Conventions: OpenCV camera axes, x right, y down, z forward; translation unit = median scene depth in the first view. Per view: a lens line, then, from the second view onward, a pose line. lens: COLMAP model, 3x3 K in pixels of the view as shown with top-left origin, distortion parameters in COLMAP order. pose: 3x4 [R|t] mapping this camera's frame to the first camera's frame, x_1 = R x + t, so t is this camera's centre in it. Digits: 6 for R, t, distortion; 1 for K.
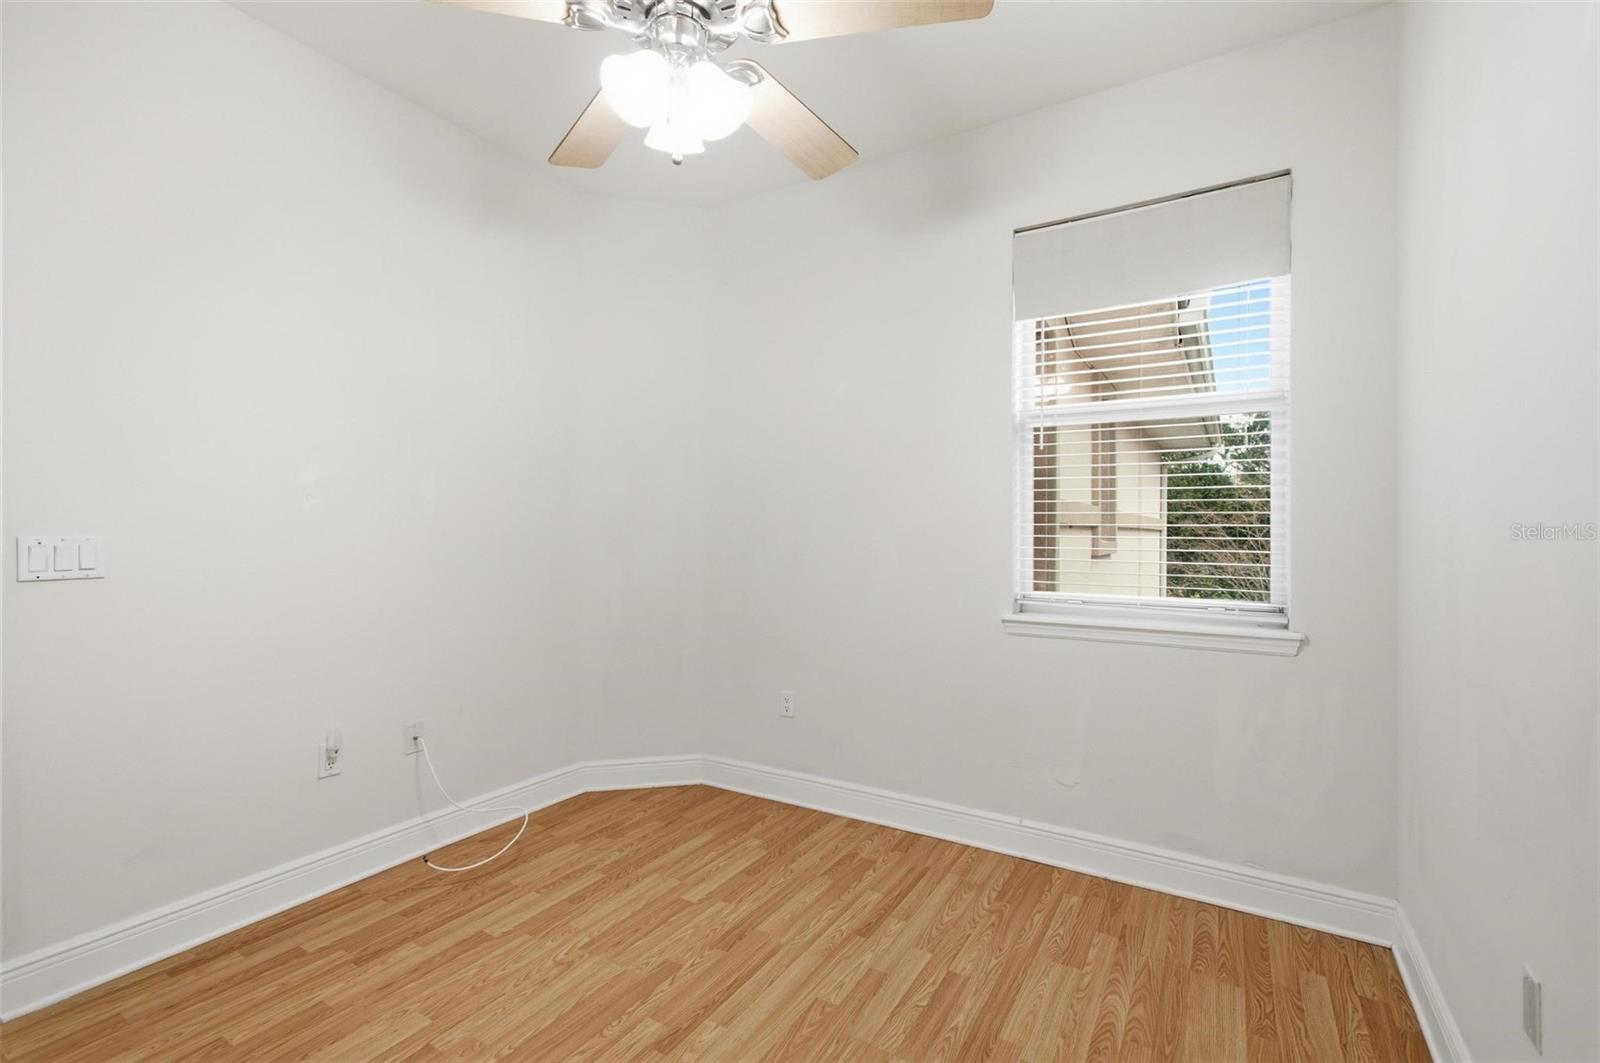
lens RADIAL K [[718.0, 0, 800.2], [0, 718.0, 533.4], [0, 0, 1]] dist [0.012504, 0.000585]
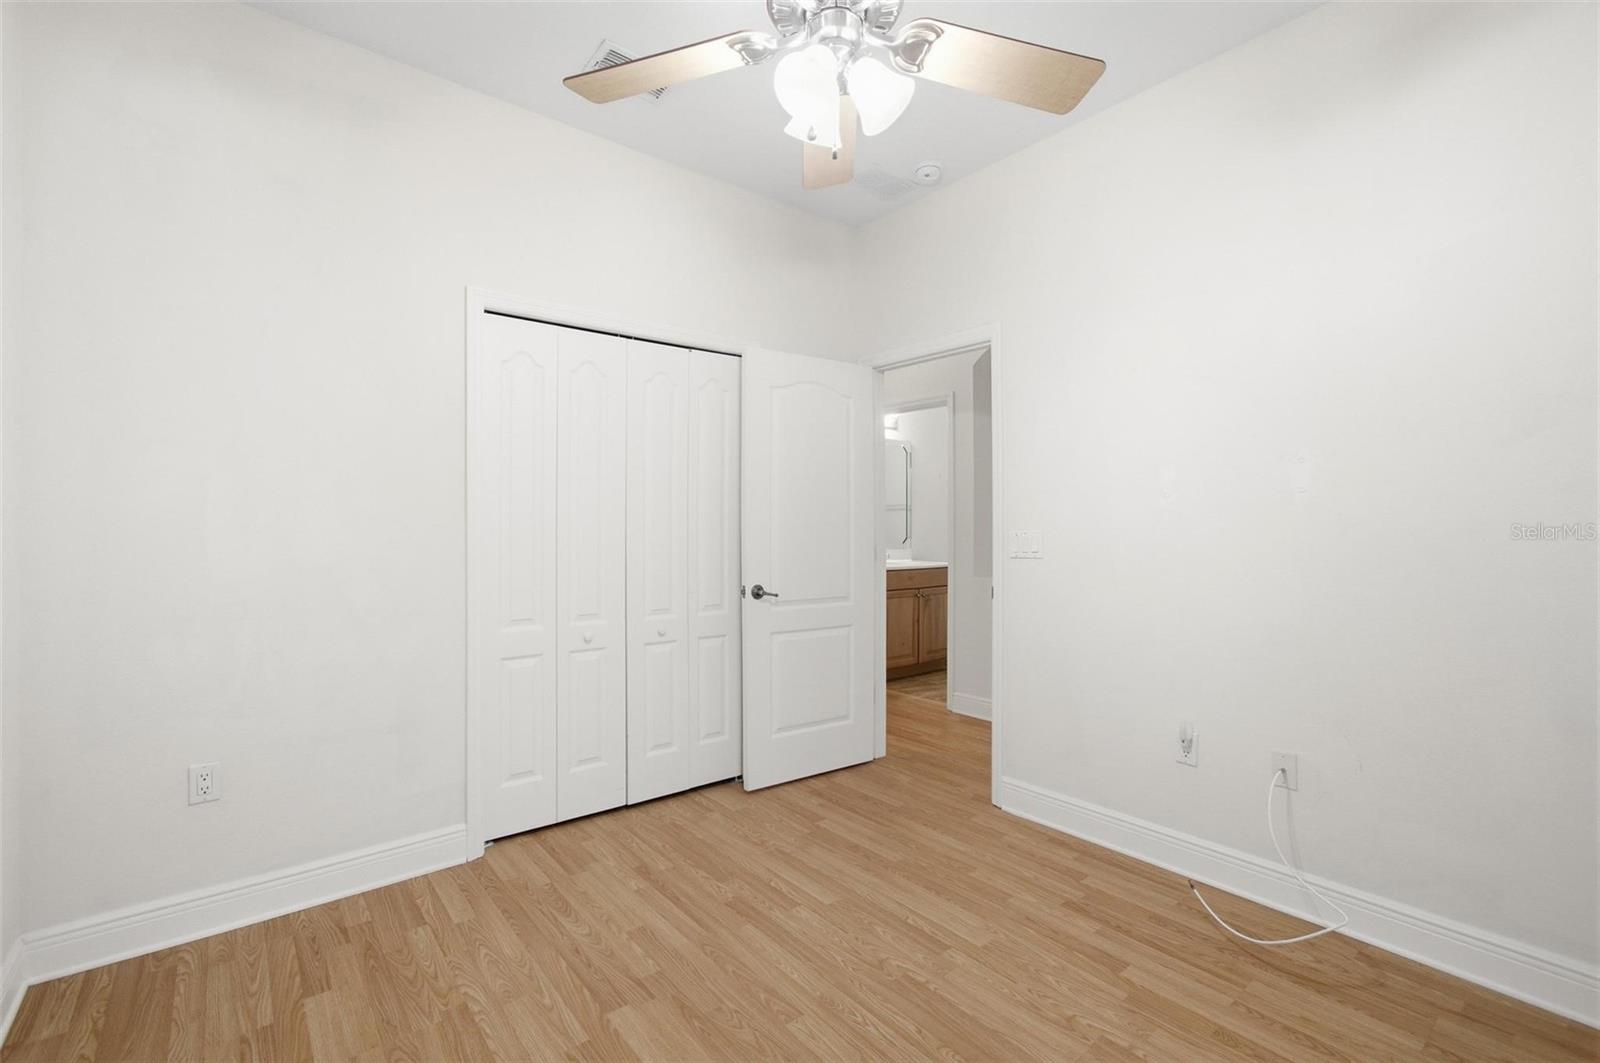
lens RADIAL K [[718.0, 0, 800.2], [0, 718.0, 533.4], [0, 0, 1]] dist [0.012504, 0.000585]
pose [[-0.352084, 0.002602, -0.935965, 0.595654], [0.002707, 0.999995, 0.001761, 0.004285], [0.935964, -0.001914, -0.352089, 0.998177]]
